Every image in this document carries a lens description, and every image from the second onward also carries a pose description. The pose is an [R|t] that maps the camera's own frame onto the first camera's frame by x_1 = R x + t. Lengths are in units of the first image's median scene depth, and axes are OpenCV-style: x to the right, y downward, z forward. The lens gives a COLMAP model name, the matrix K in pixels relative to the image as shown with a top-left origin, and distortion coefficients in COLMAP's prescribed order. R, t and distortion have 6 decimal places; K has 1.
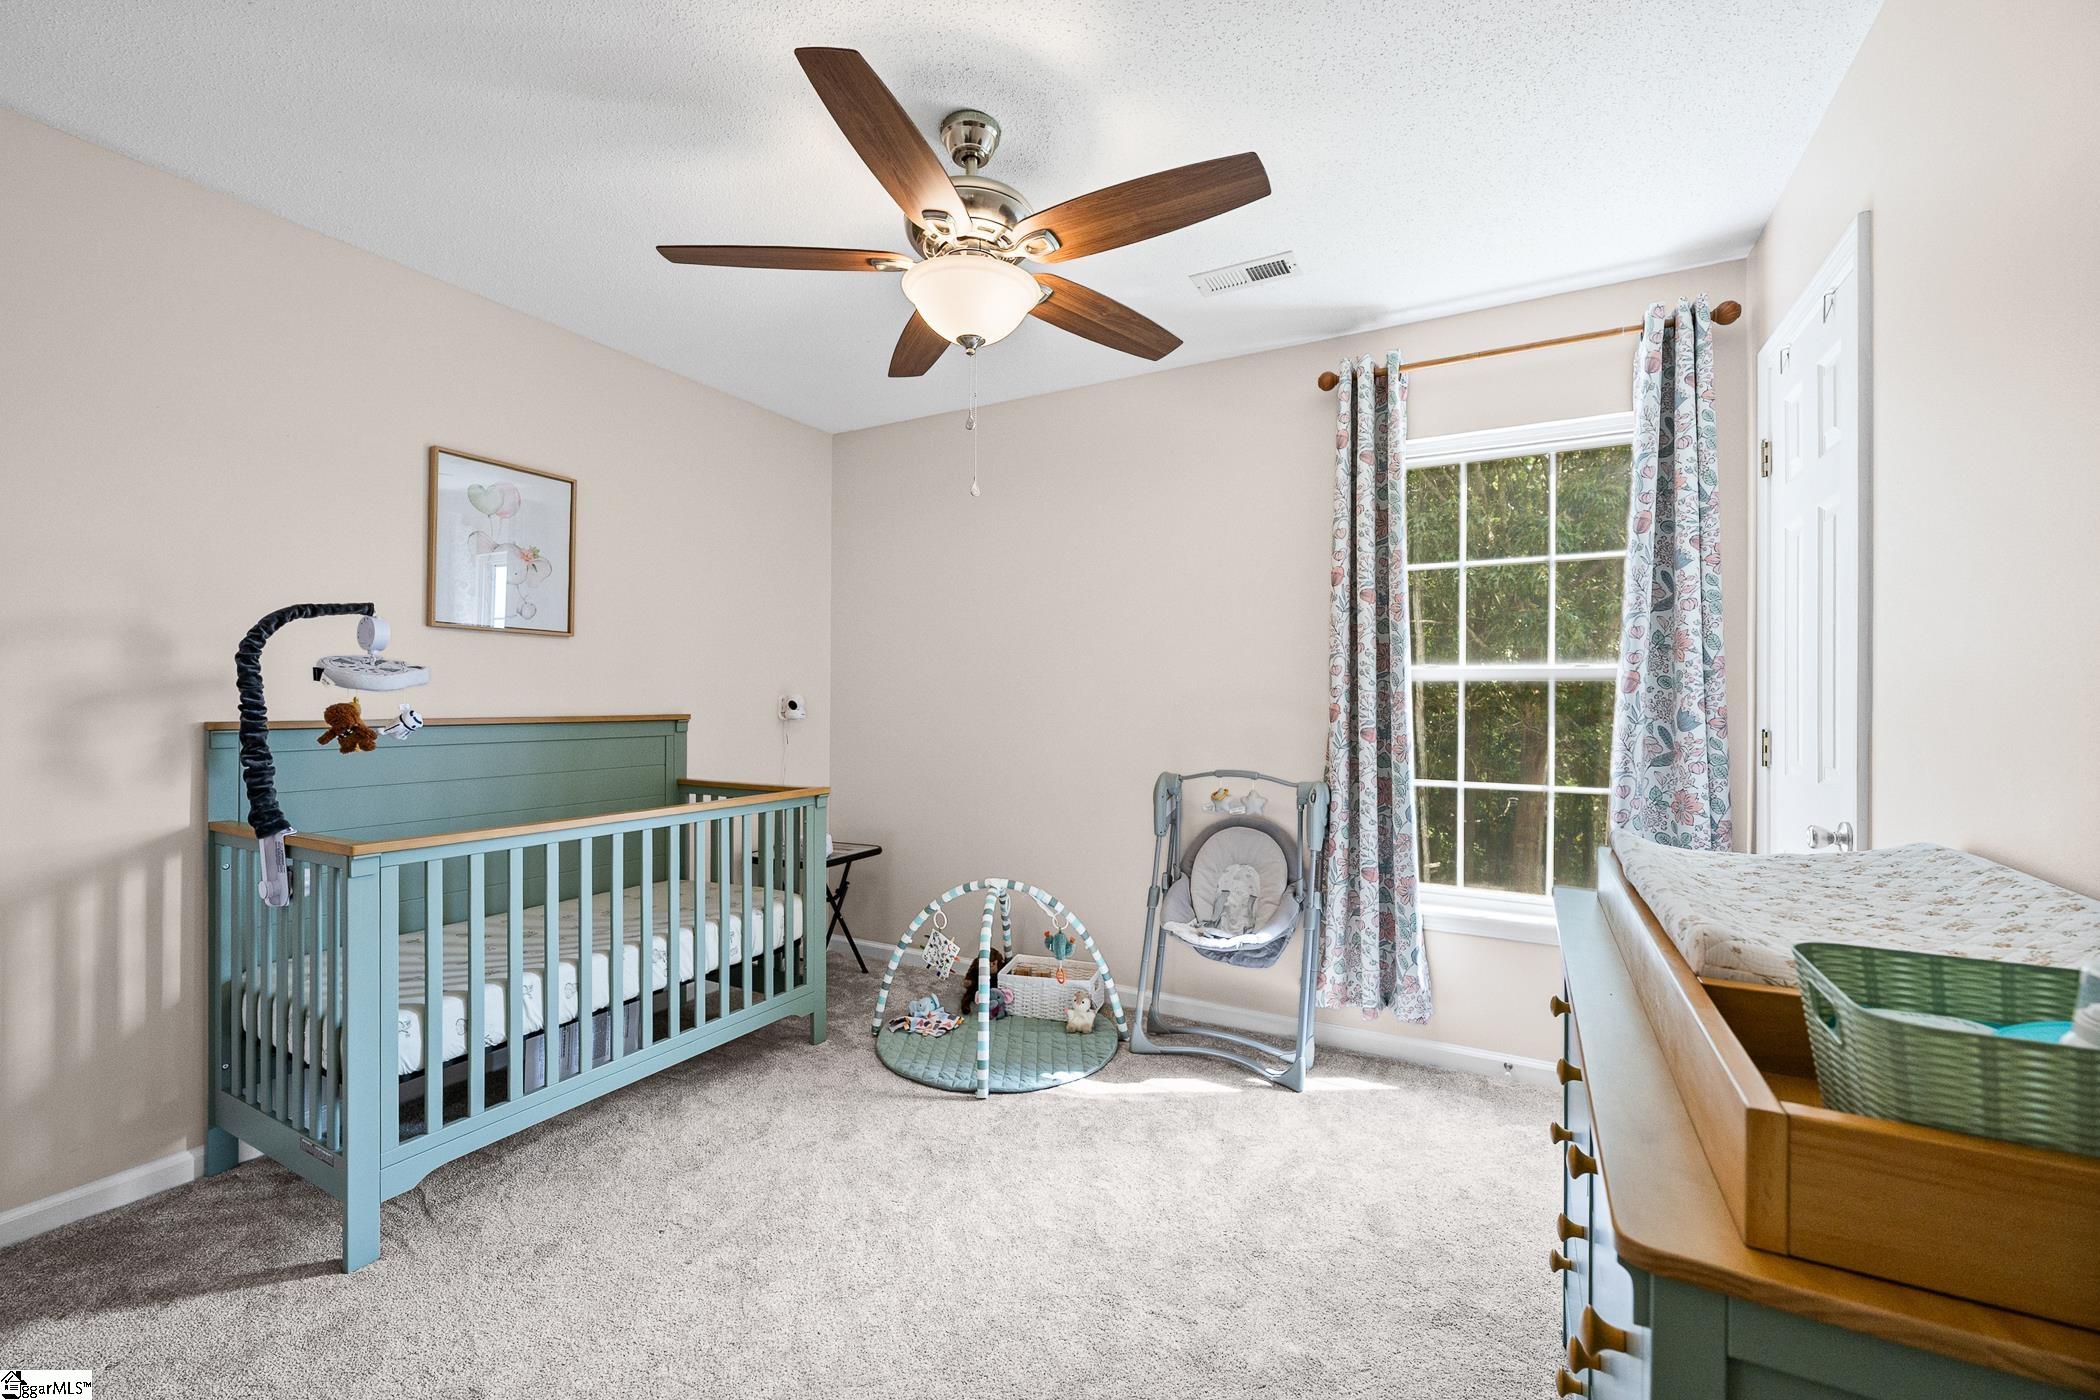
lens RADIAL K [[845.0, 0, 1057.4], [0, 845.0, 702.4], [0, 0, 1]] dist [-0.000878, 0.000176]
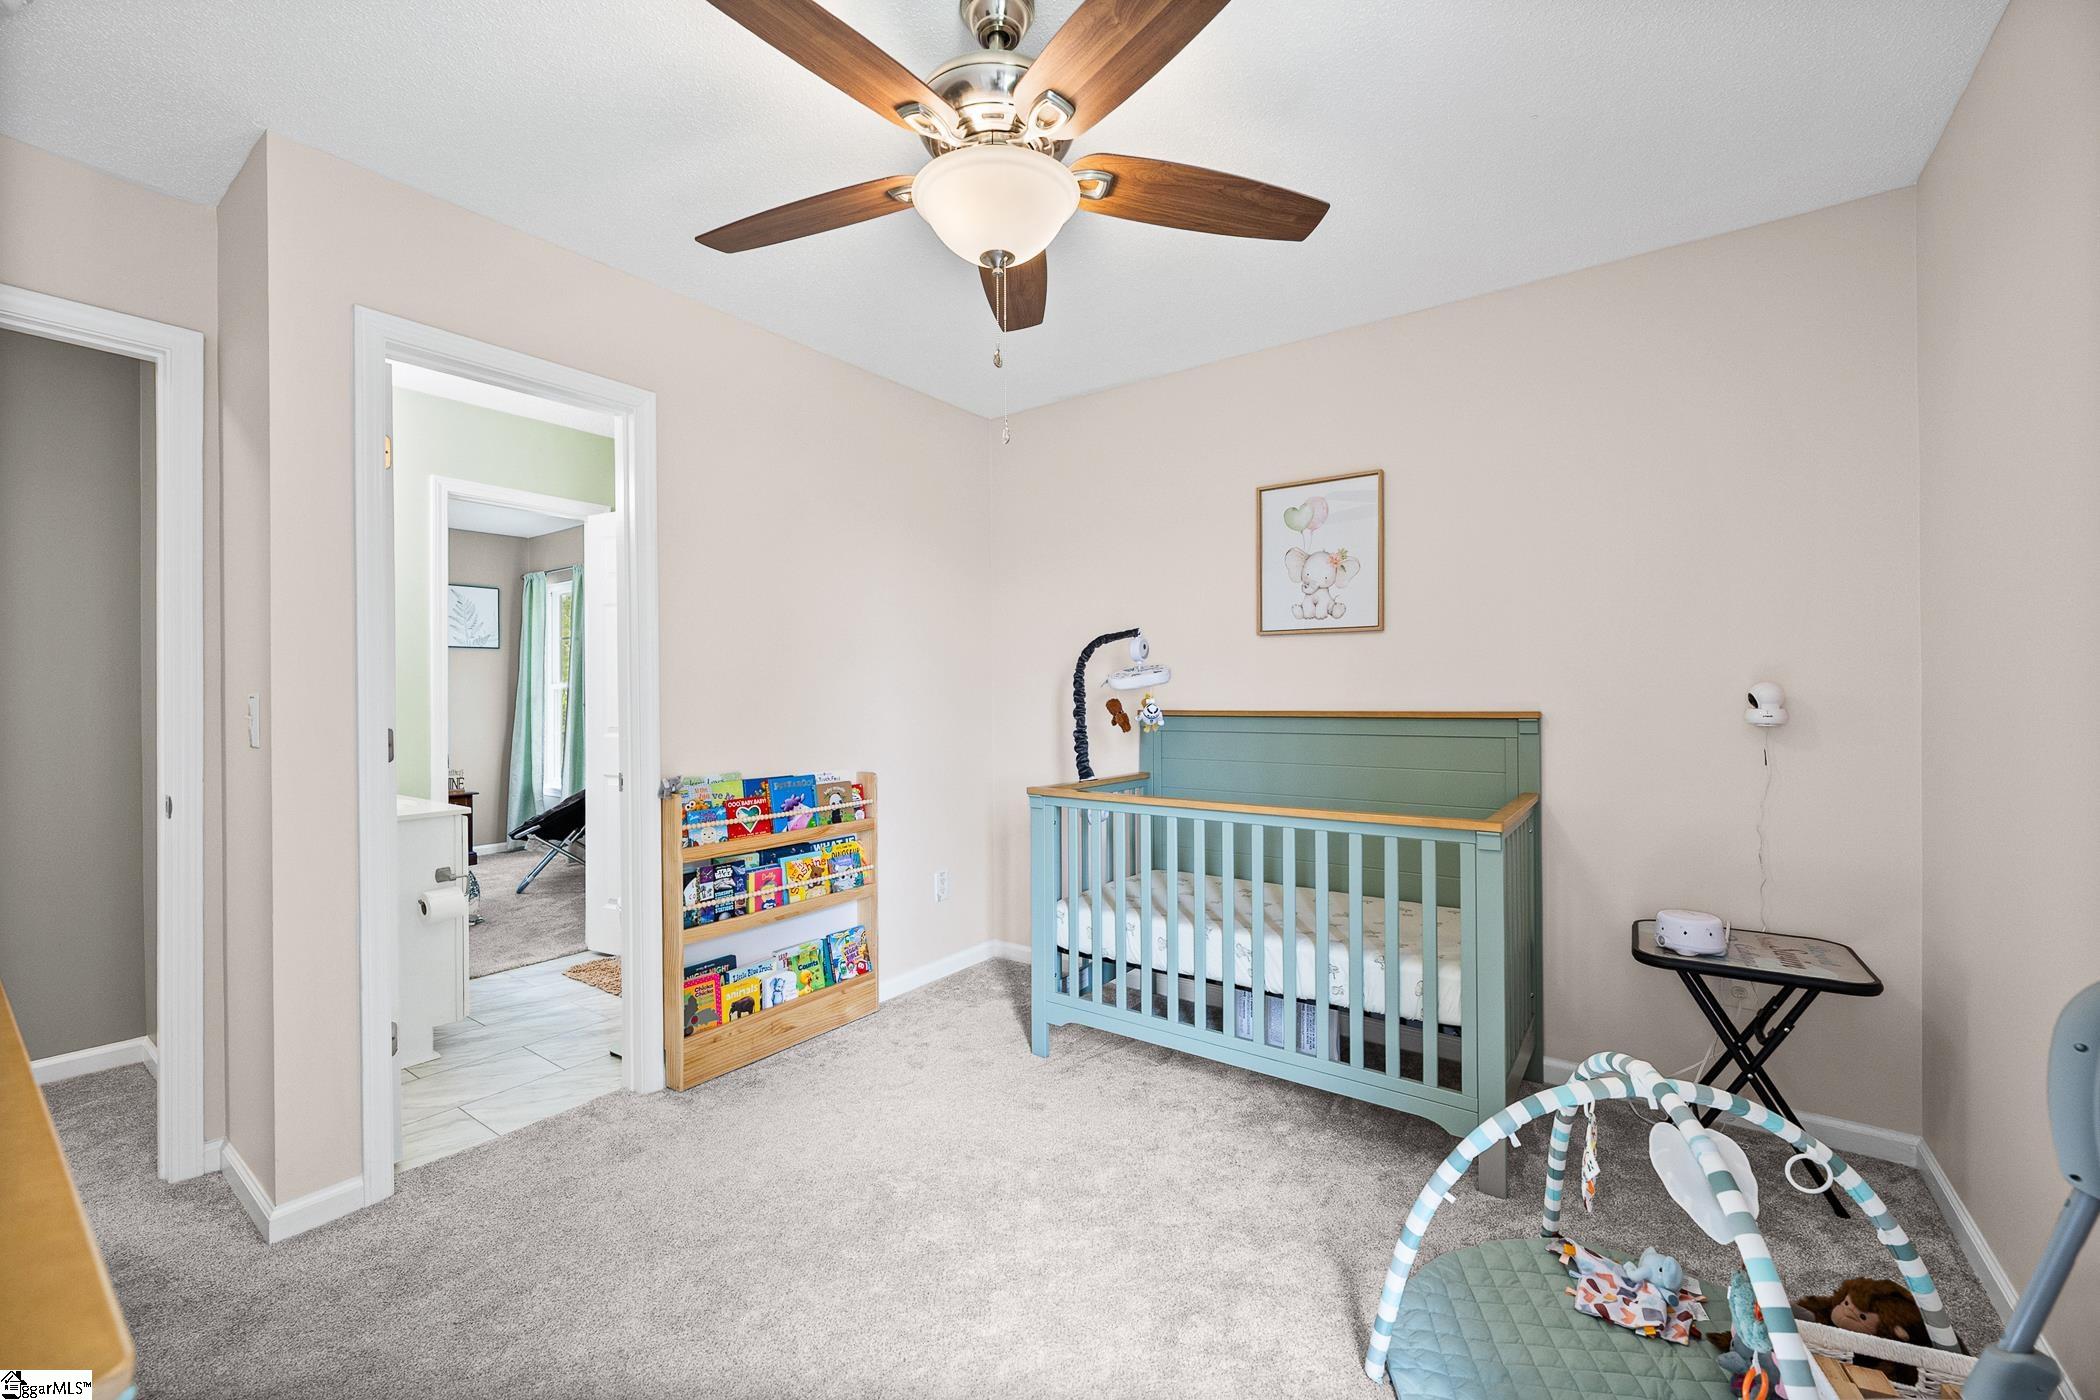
lens RADIAL K [[845.0, 0, 1048.4], [0, 845.0, 693.7], [0, 0, 1]] dist [-0.000878, 0.000176]
pose [[-0.133466, 0.000701, -0.991053, 0.509291], [0.004235, 0.999991, 0.000137, -0.006495], [0.991044, -0.004178, -0.133467, 0.837030]]
